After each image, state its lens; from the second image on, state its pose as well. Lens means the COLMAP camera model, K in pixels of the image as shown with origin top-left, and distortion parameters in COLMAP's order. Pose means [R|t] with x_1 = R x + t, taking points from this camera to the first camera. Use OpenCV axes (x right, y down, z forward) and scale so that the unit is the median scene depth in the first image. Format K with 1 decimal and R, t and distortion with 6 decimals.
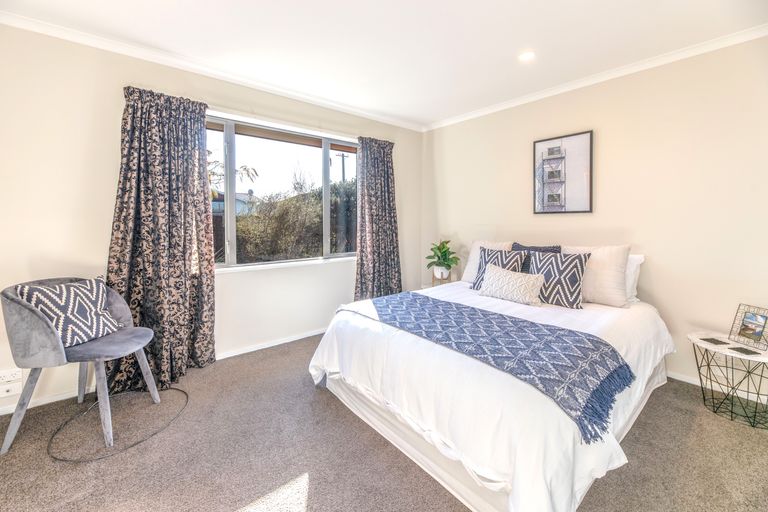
lens RADIAL K [[318.8, 0, 385.4], [0, 318.8, 235.2], [0, 0, 1]] dist [-0.002100, -0.000114]
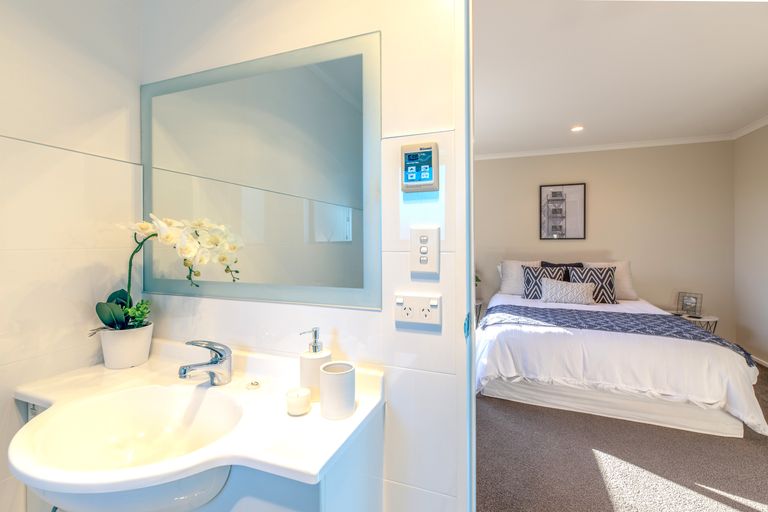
lens RADIAL K [[325.9, 0, 377.9], [0, 325.9, 249.7], [0, 0, 1]] dist [-0.002517, -0.000013]
pose [[0.879729, -0.005337, 0.475446, -0.859393], [0.018469, 0.999566, -0.022954, -0.006547], [-0.475117, 0.028974, 0.879446, 0.140649]]
